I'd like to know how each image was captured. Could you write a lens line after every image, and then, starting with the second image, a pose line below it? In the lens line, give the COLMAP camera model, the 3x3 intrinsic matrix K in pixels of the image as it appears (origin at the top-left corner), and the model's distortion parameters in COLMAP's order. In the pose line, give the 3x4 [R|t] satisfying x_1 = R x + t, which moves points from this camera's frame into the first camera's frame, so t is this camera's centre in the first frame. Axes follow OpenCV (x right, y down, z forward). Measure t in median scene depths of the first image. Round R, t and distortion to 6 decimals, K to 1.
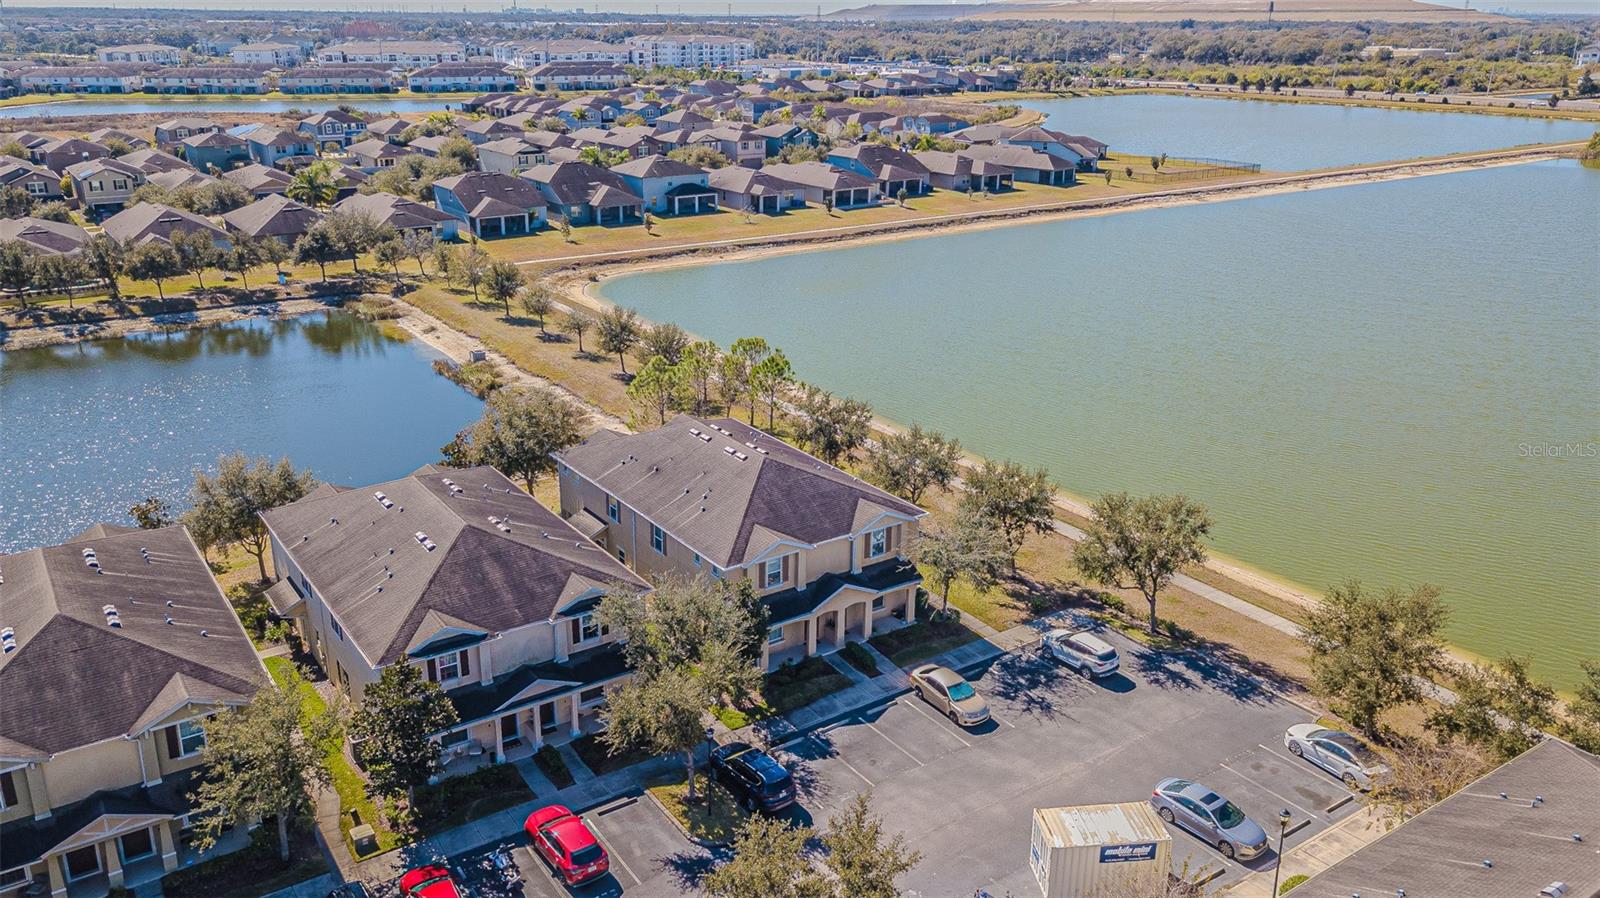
lens RADIAL K [[1236.5, 0, 791.9], [0, 1236.5, 449.8], [0, 0, 1]] dist [0.012250, 0.003033]
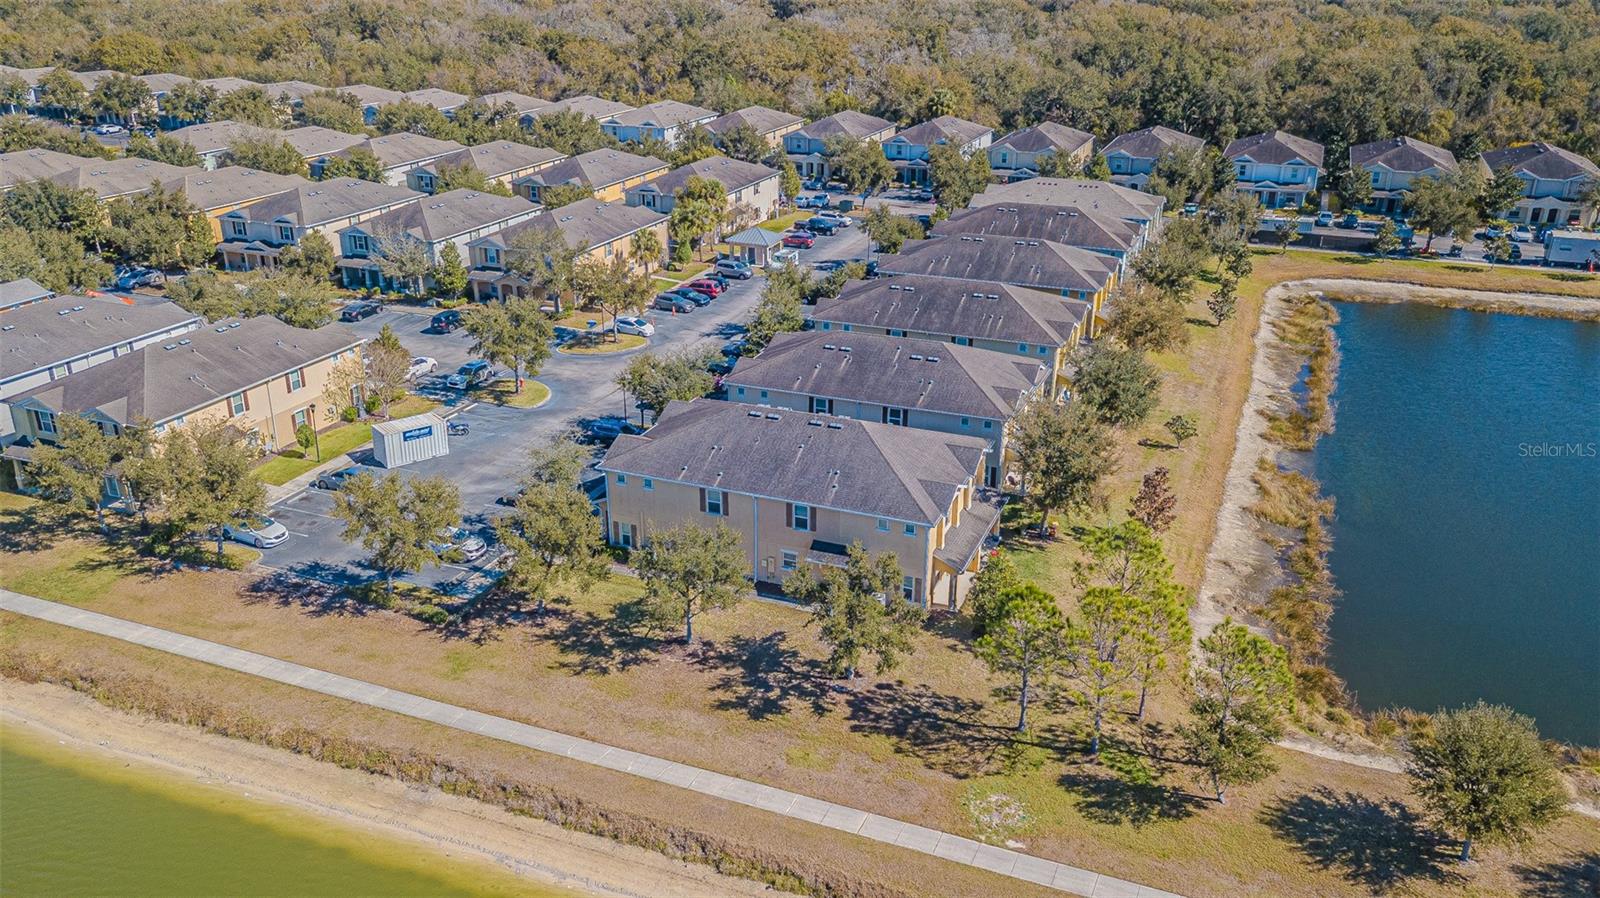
lens RADIAL K [[1236.5, 0, 791.9], [0, 1236.5, 449.8], [0, 0, 1]] dist [0.012250, 0.003033]
pose [[-0.836947, 0.206640, -0.506774, 0.186029], [-0.180313, 0.770164, 0.611829, -0.237123], [0.516727, 0.603447, -0.607326, 0.631118]]
